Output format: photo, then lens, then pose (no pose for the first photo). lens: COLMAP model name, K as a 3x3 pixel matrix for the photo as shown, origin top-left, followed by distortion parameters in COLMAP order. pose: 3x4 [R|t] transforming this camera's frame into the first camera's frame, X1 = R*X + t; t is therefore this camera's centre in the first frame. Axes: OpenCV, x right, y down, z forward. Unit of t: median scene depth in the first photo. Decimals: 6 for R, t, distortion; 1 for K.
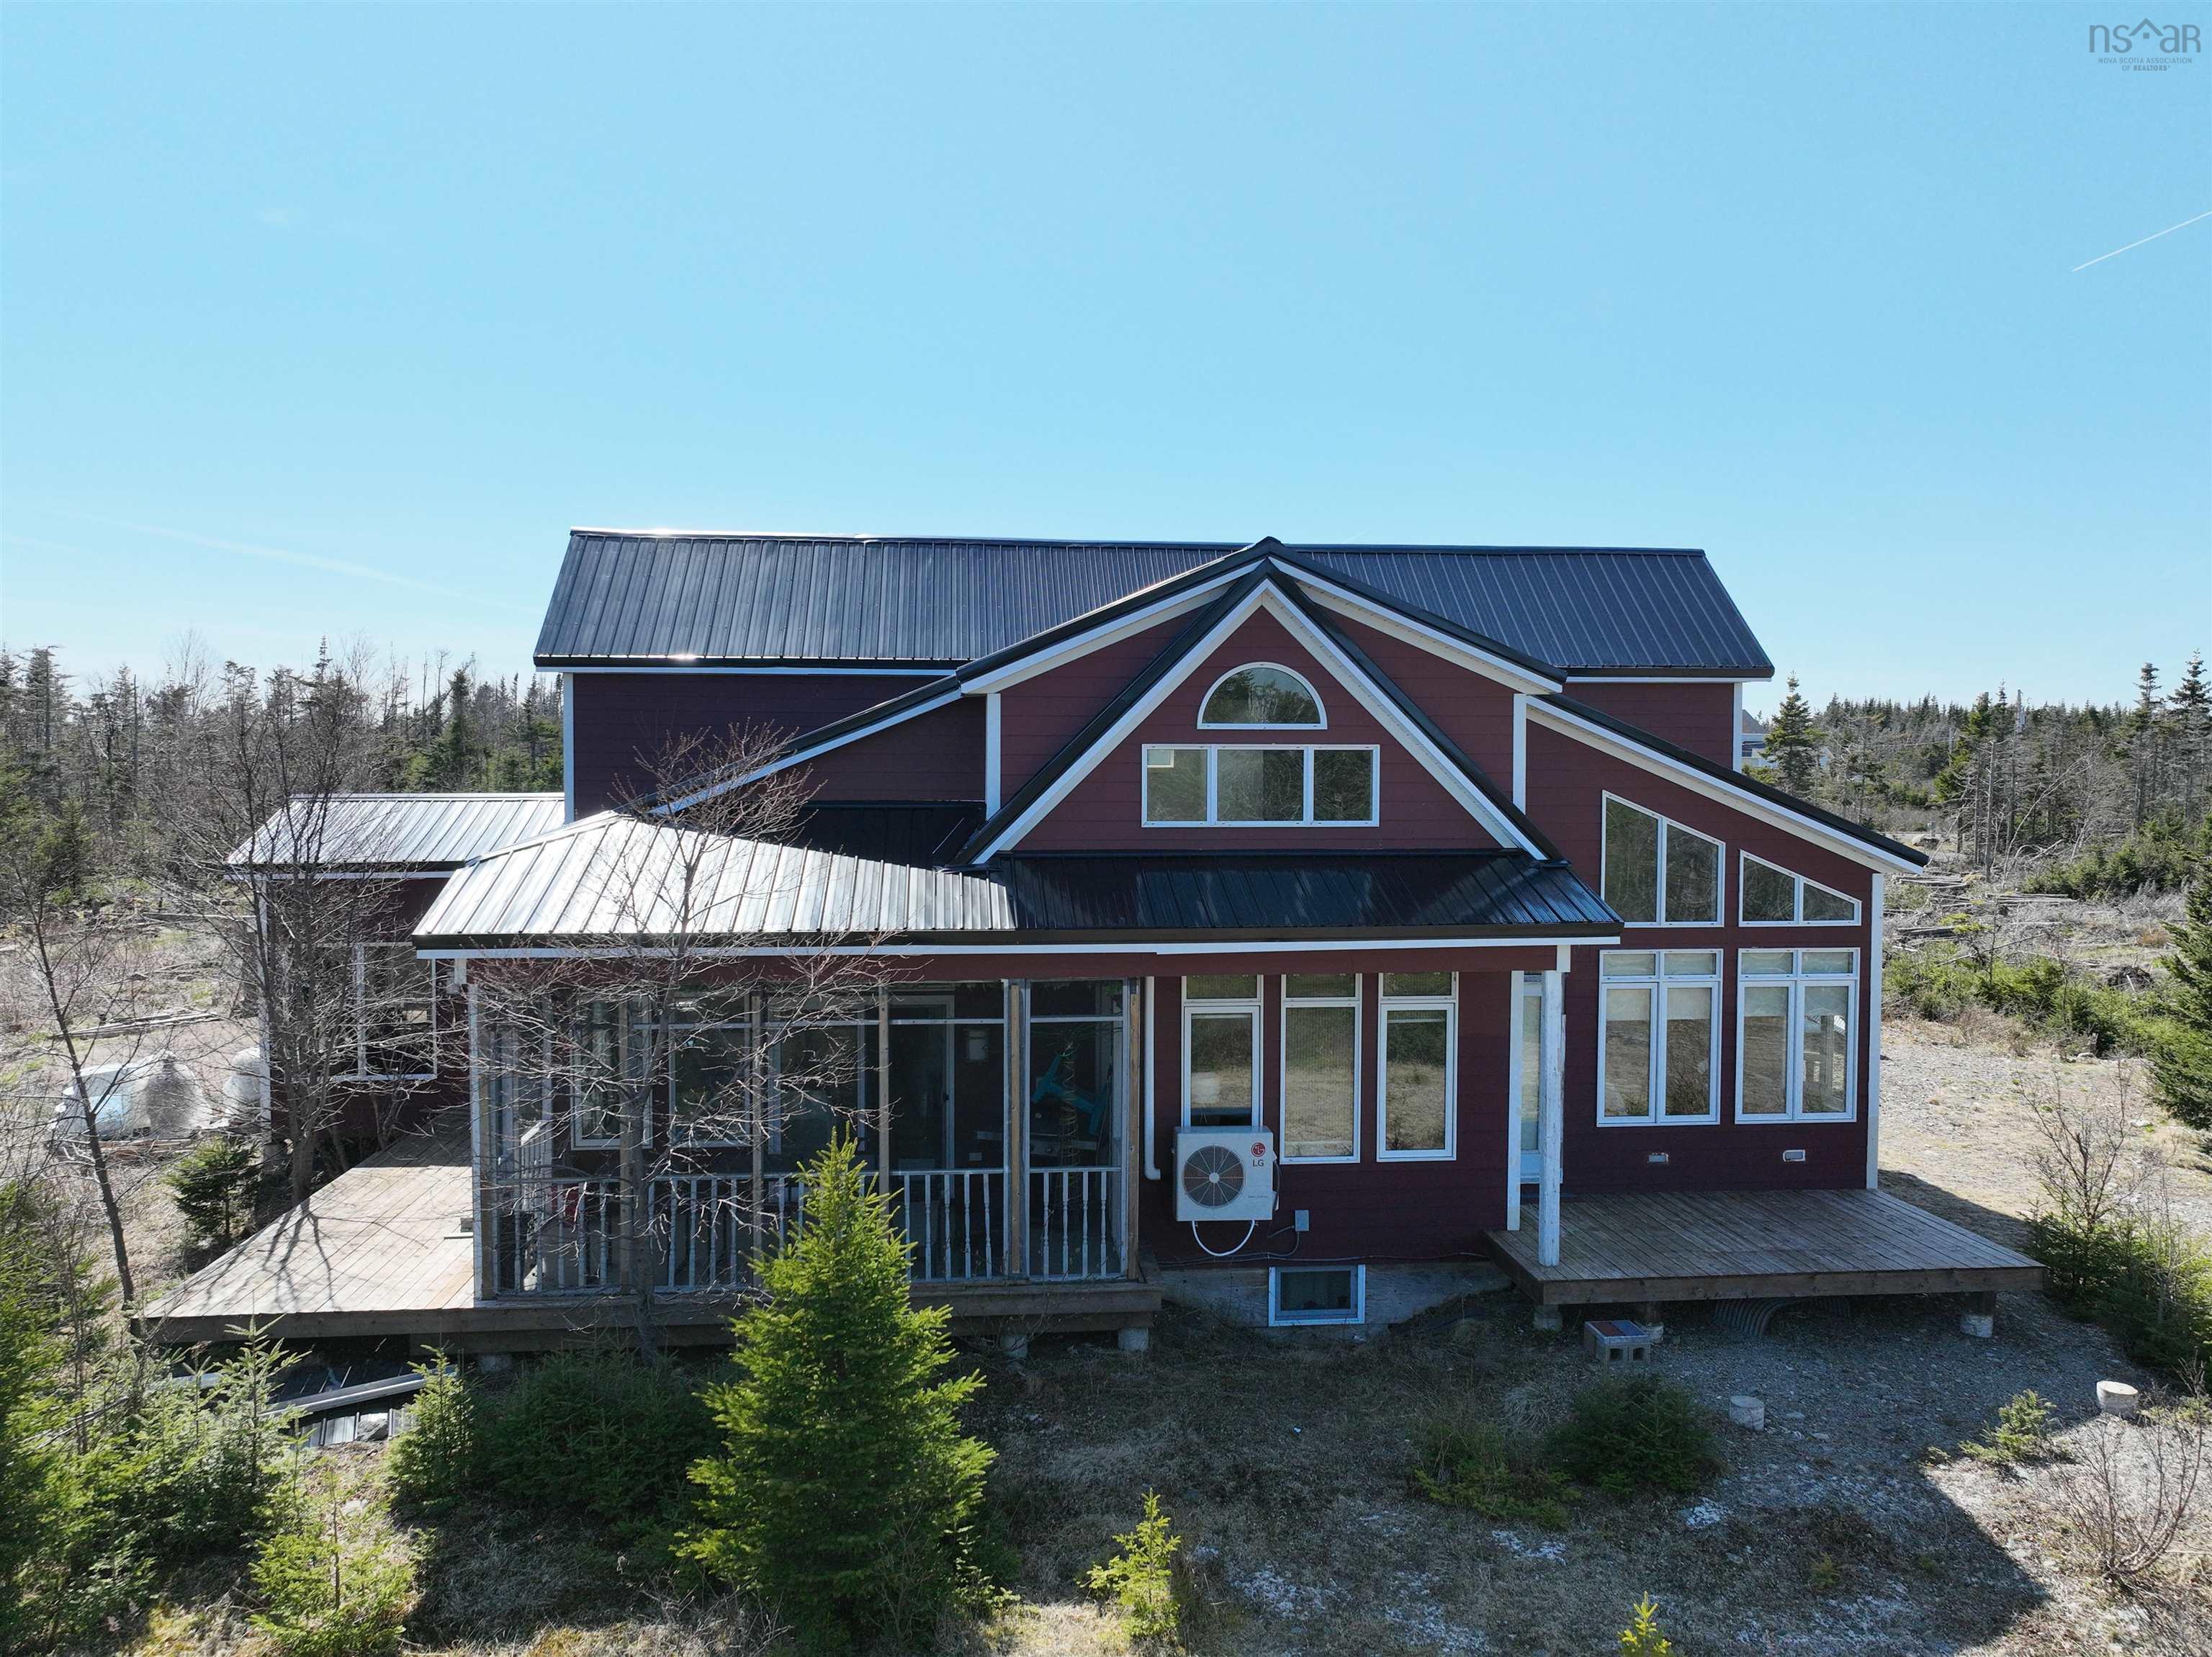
lens RADIAL K [[1610.9, 0, 1106.1], [0, 1610.9, 823.9], [0, 0, 1]] dist [0.002807, 0.005285]
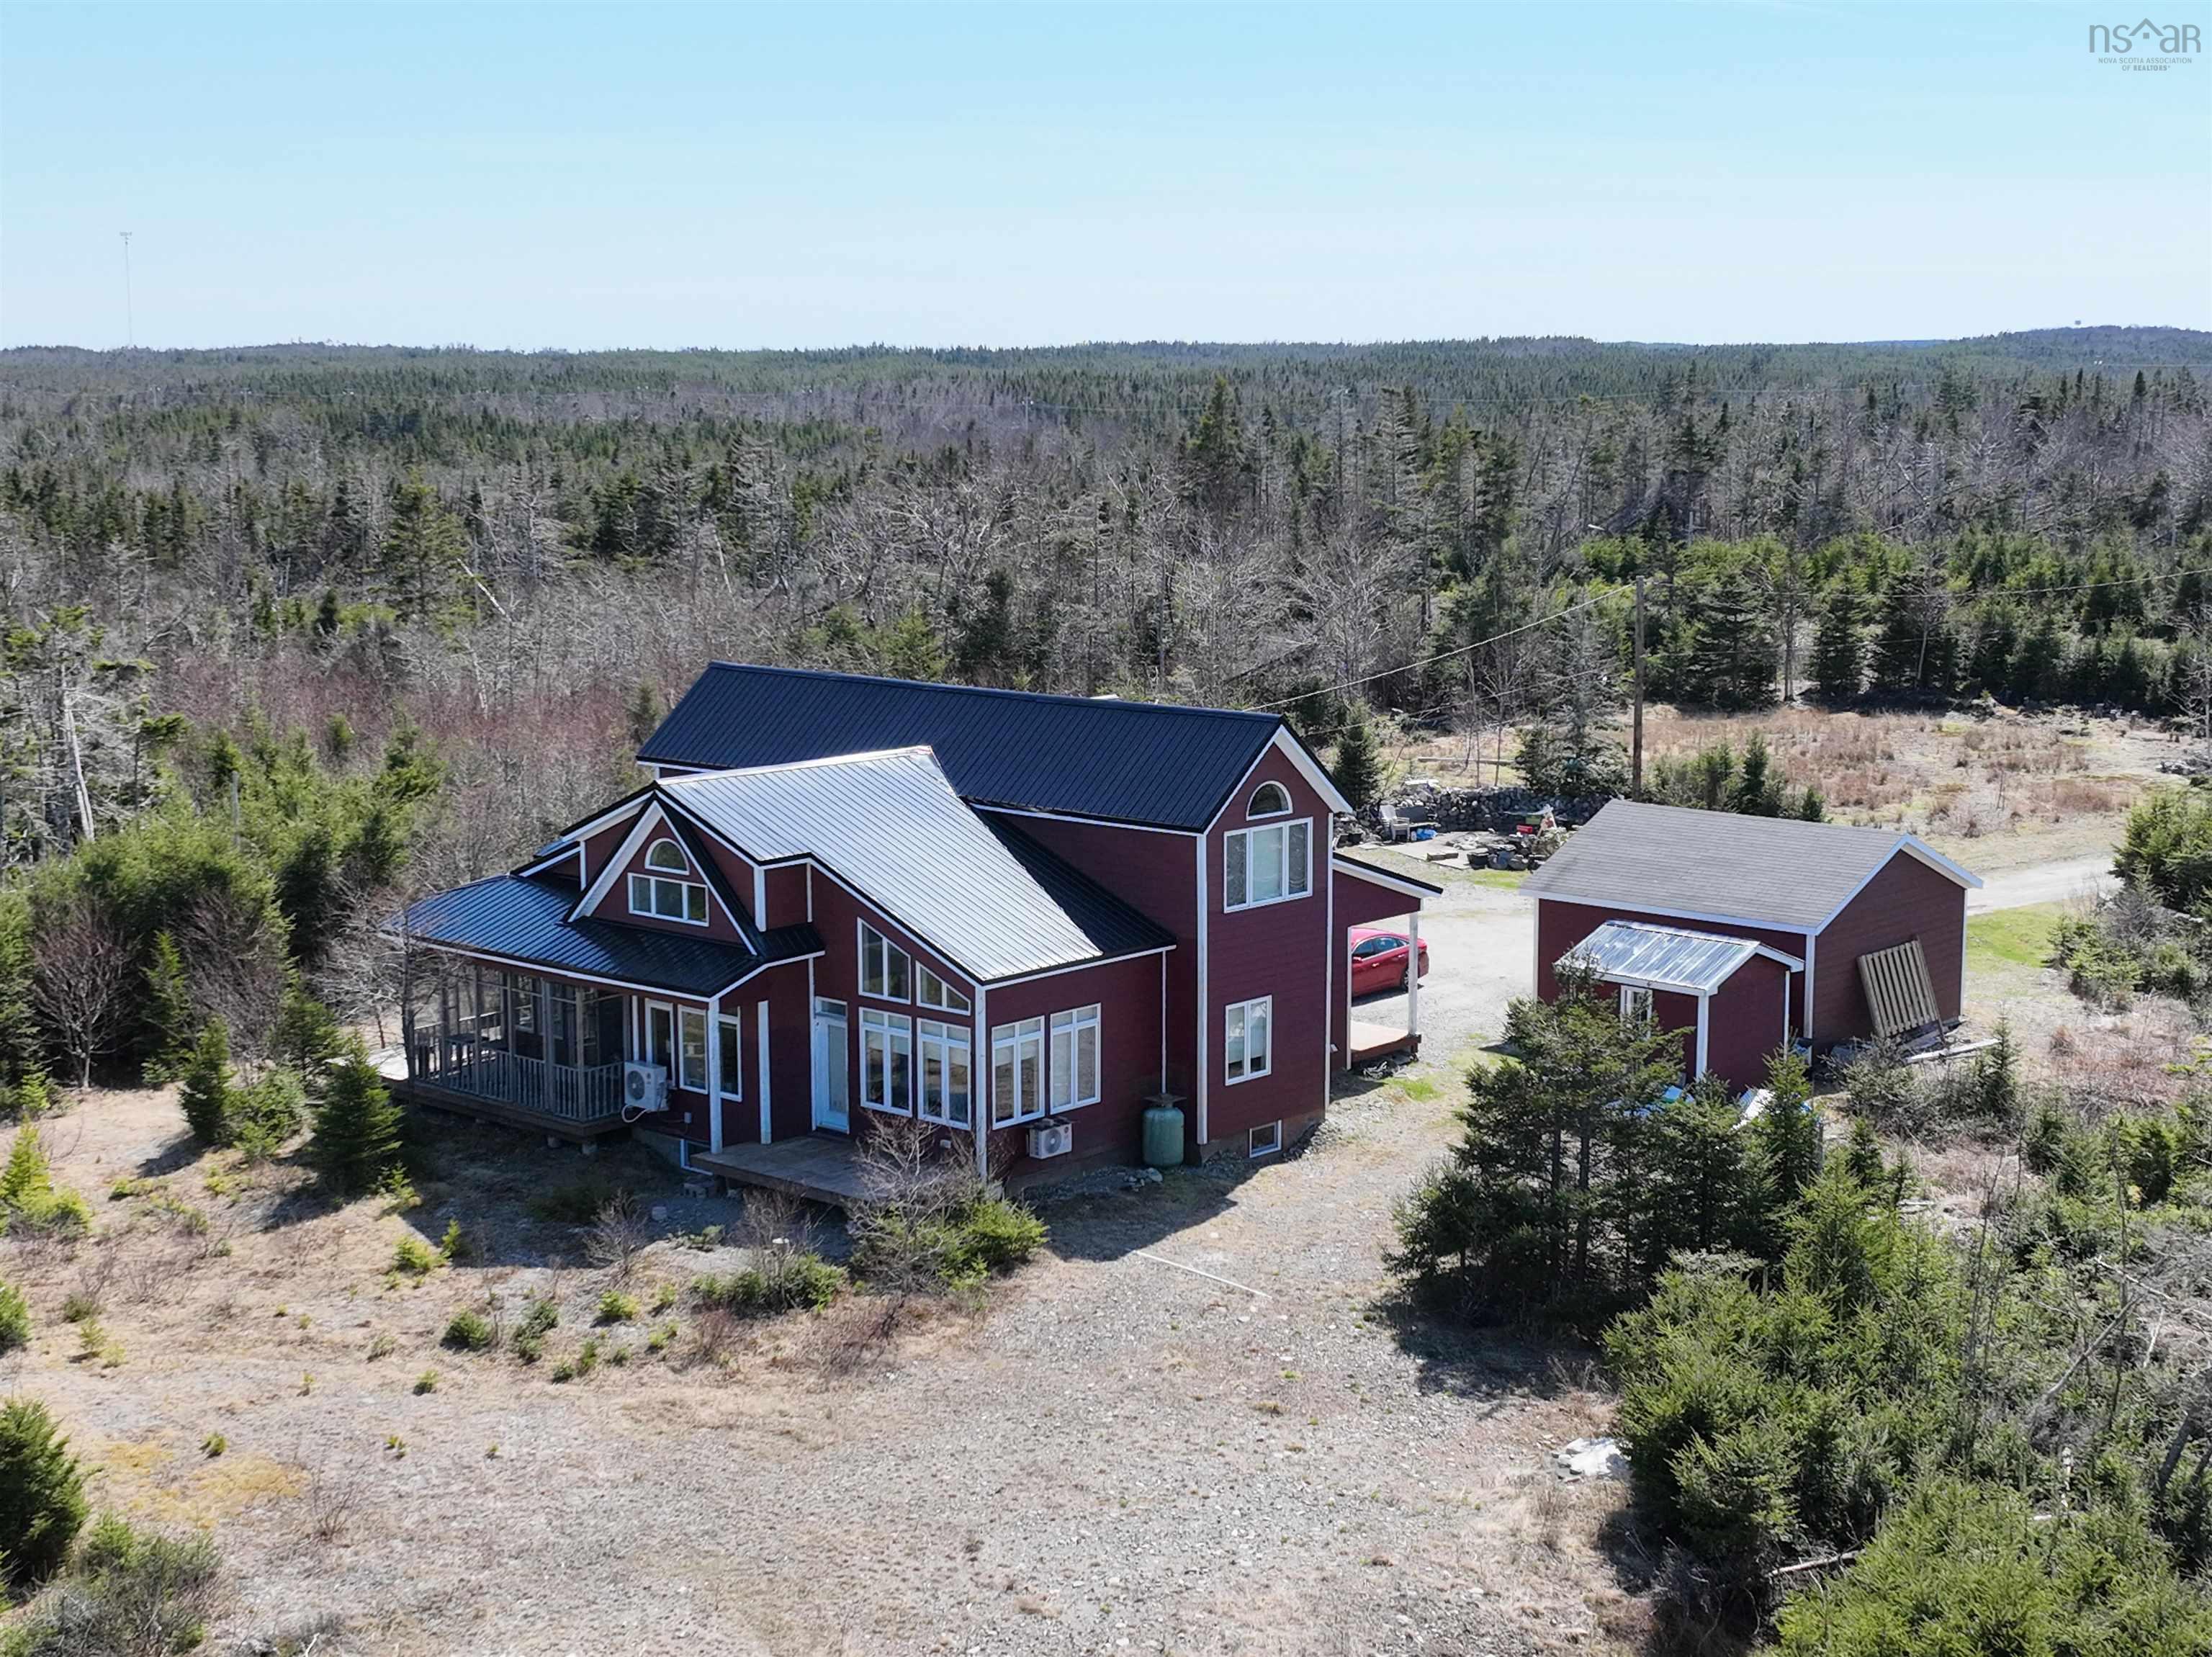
lens RADIAL K [[3031.9, 0, 1106.5], [0, 3031.9, 833.6], [0, 0, 1]] dist [0.015408, 0.000000]
pose [[0.661880, 0.106765, -0.741968, 2.885367], [-0.022424, 0.992182, 0.122766, -0.515018], [0.749274, -0.064619, 0.659100, -0.954730]]
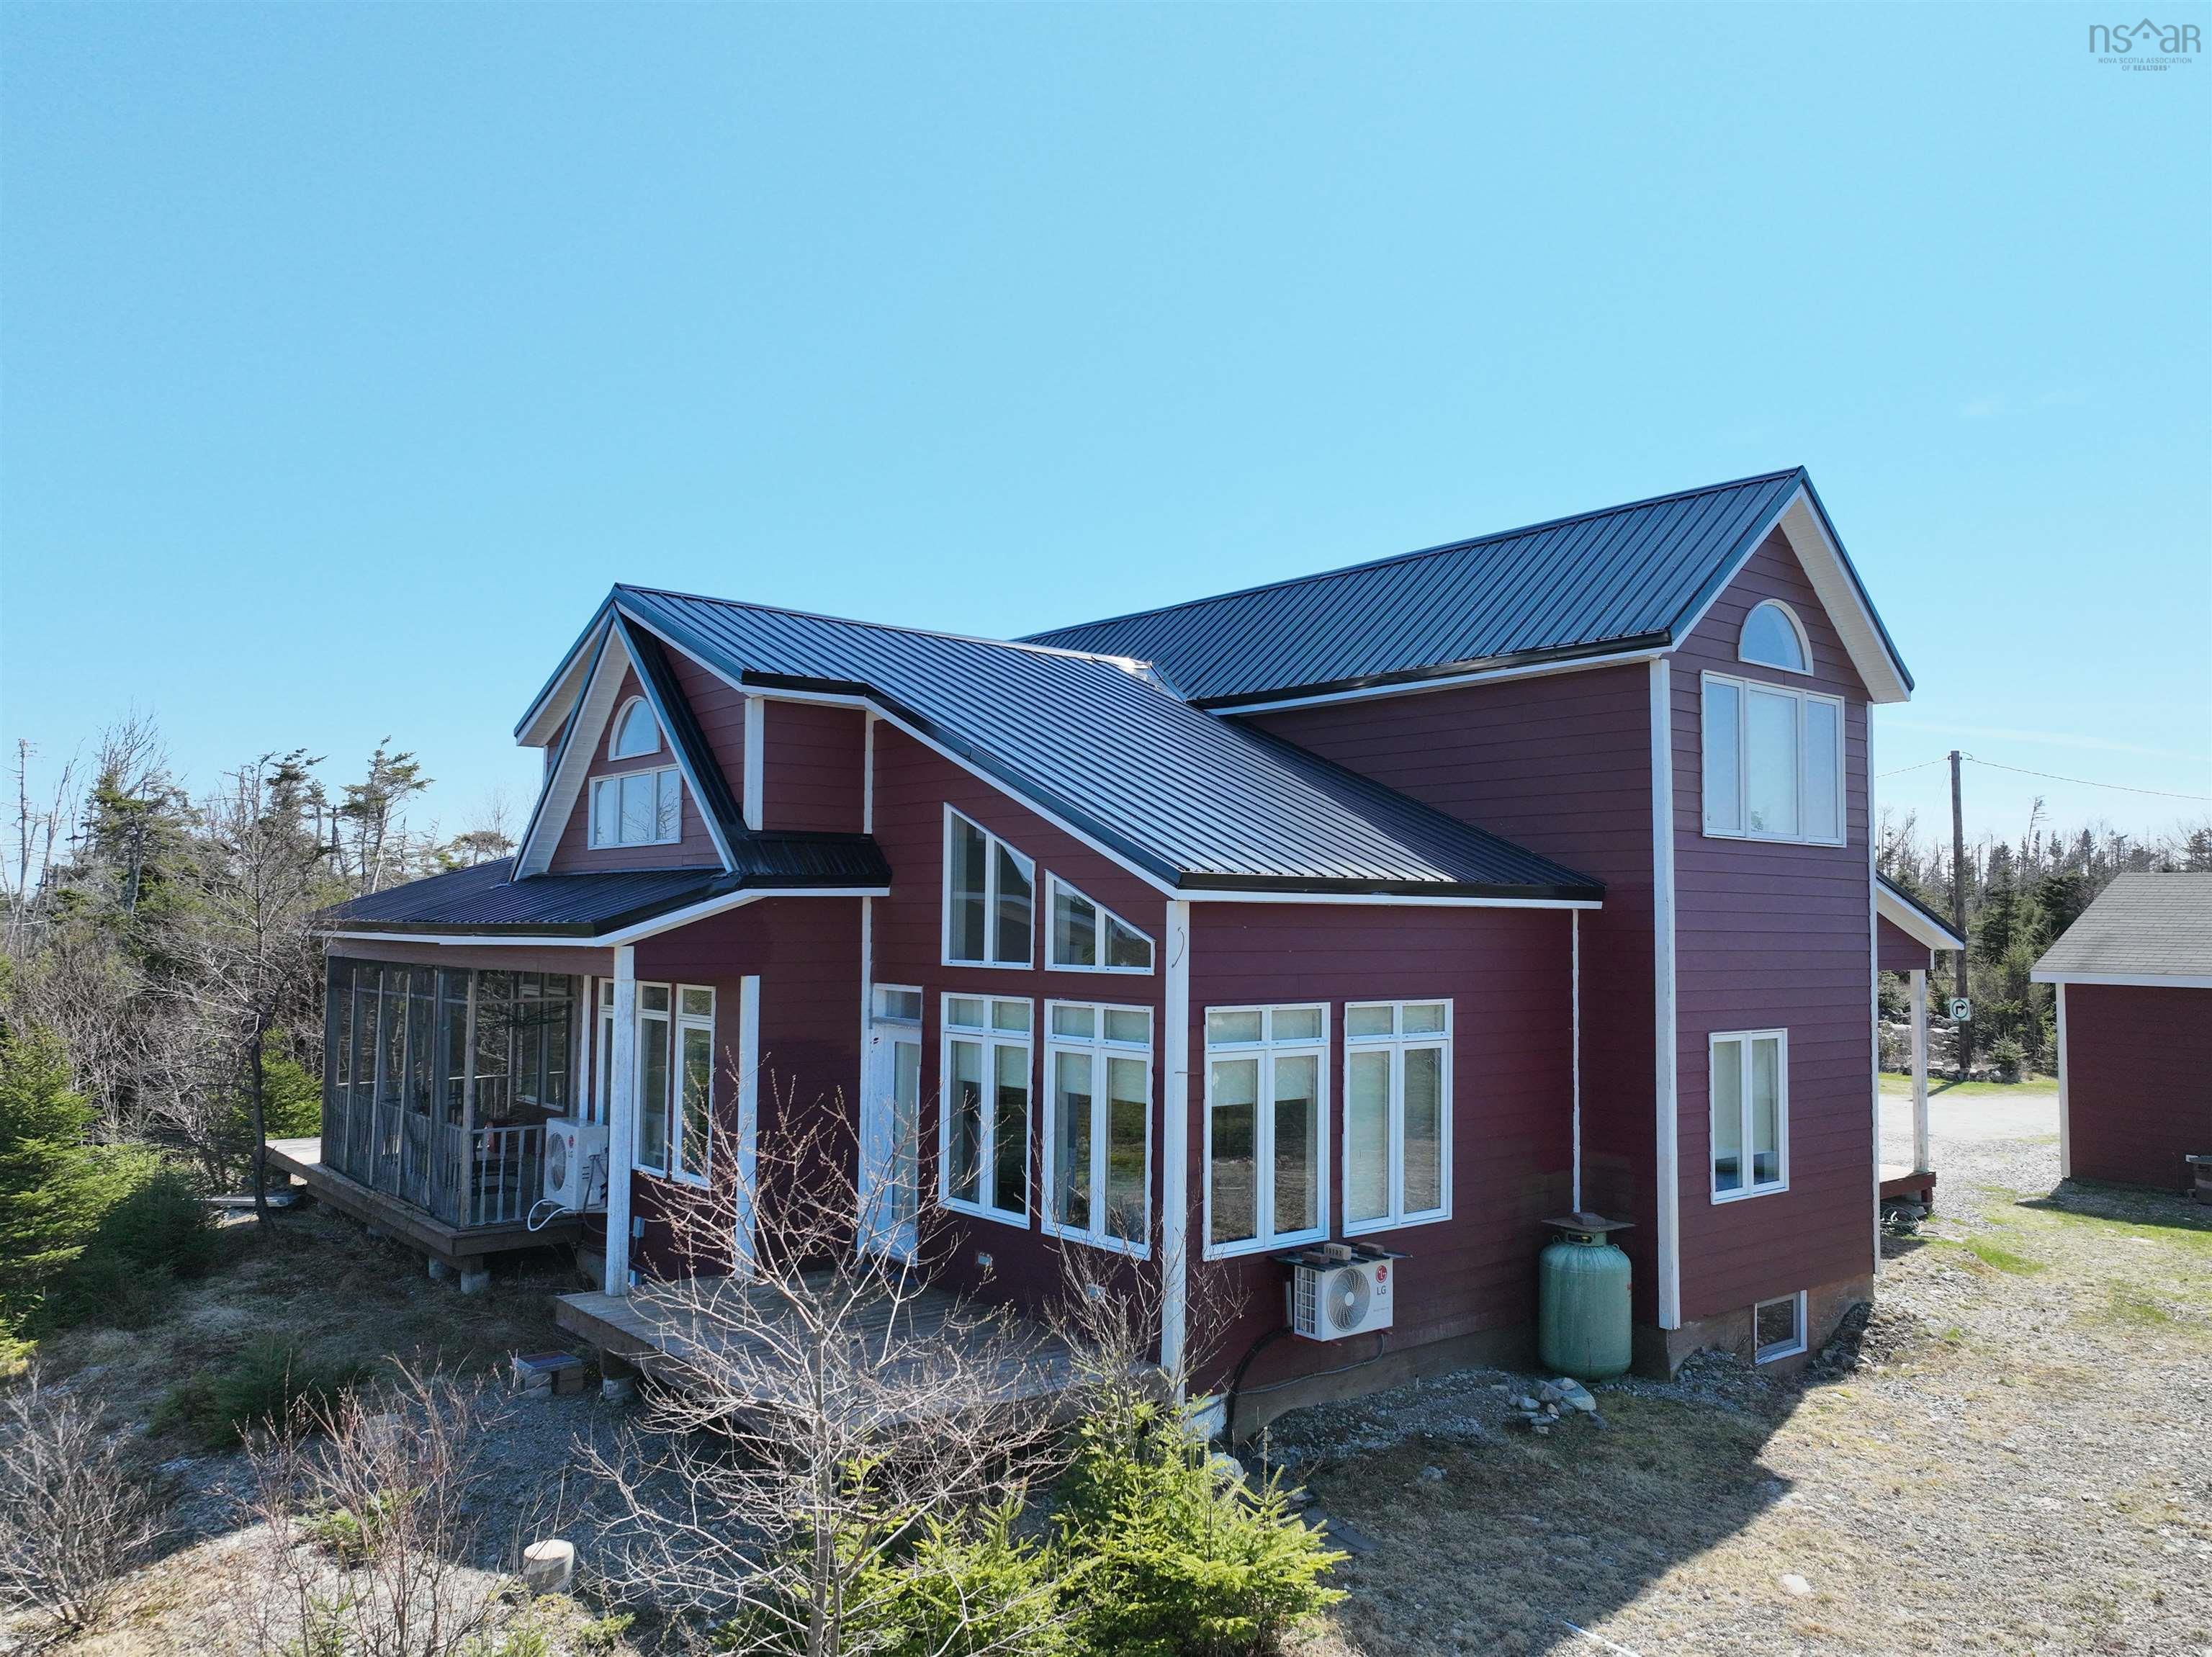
lens RADIAL K [[1610.9, 0, 1117.7], [0, 1610.9, 810.8], [0, 0, 1]] dist [0.002807, 0.005285]
pose [[0.544589, -0.053341, -0.837005, 1.055675], [-0.039672, 0.995220, -0.089236, 0.055291], [0.837764, 0.081803, 0.539870, 0.606787]]
